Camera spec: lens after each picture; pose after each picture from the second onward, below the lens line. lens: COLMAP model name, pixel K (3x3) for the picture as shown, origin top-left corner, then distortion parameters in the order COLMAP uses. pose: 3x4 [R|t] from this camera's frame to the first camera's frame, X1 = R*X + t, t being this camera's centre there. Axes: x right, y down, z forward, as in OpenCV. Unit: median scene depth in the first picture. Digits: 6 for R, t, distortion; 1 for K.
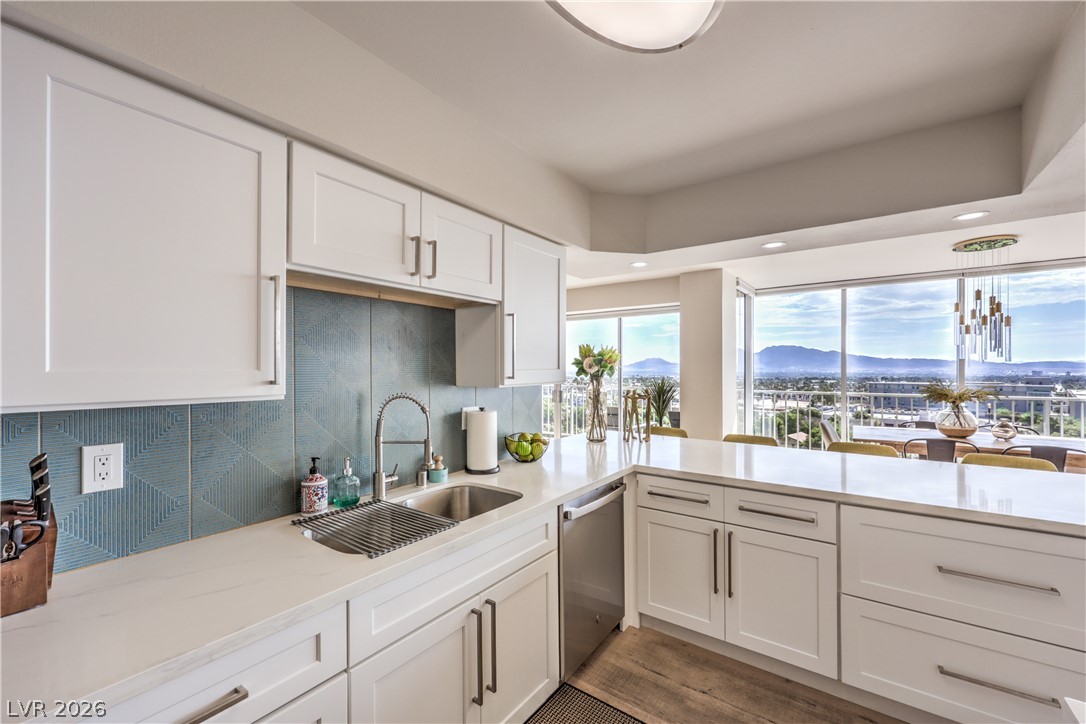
lens RADIAL K [[449.7, 0, 542.5], [0, 449.7, 368.1], [0, 0, 1]] dist [-0.000694, 0.000995]
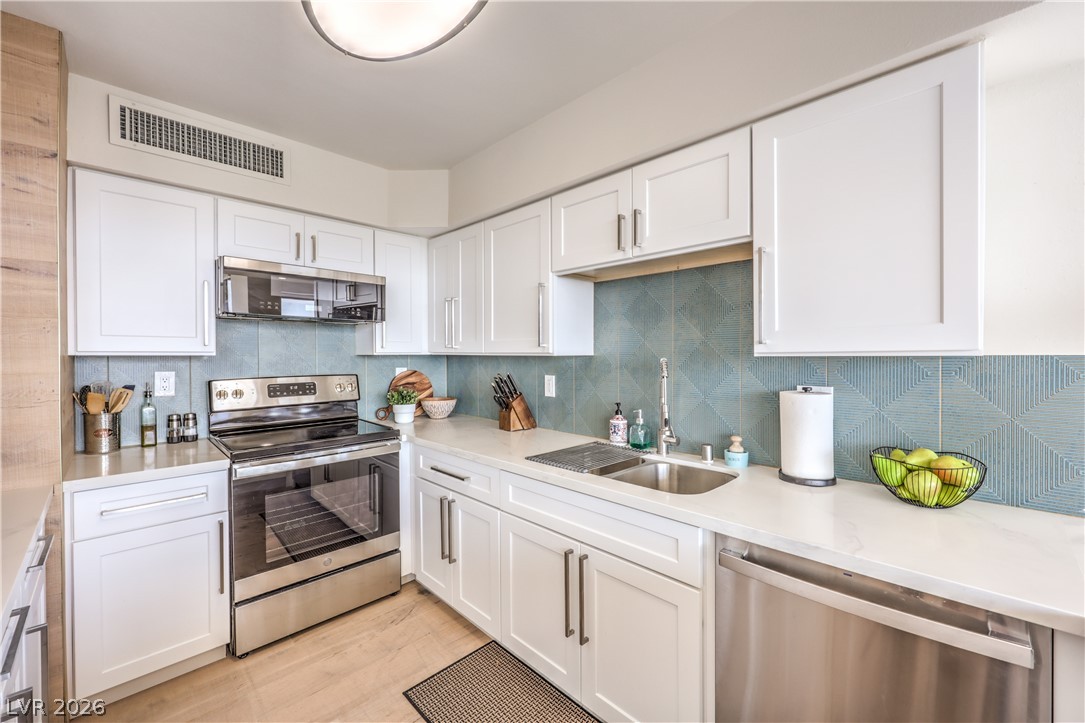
lens RADIAL K [[449.3, 0, 549.6], [0, 449.3, 358.6], [0, 0, 1]] dist [-0.000694, 0.000995]
pose [[-0.170111, 0.014726, -0.985315, 1.465626], [0.005375, 0.999887, 0.014016, 0.078519], [0.985410, -0.002912, -0.170171, 1.763315]]
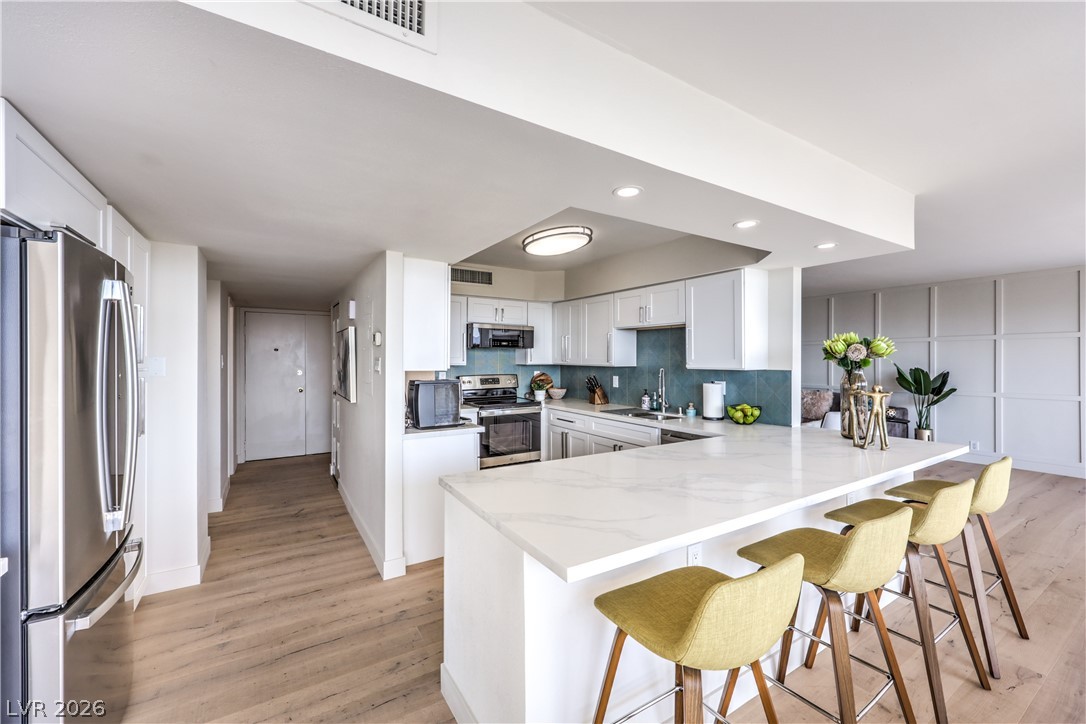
lens RADIAL K [[449.7, 0, 544.7], [0, 449.7, 360.0], [0, 0, 1]] dist [-0.000694, 0.000995]
pose [[-0.380621, 0.007431, -0.924701, 3.999201], [0.000338, 0.999969, 0.007897, -0.013958], [0.924731, 0.002694, -0.380612, 2.546197]]
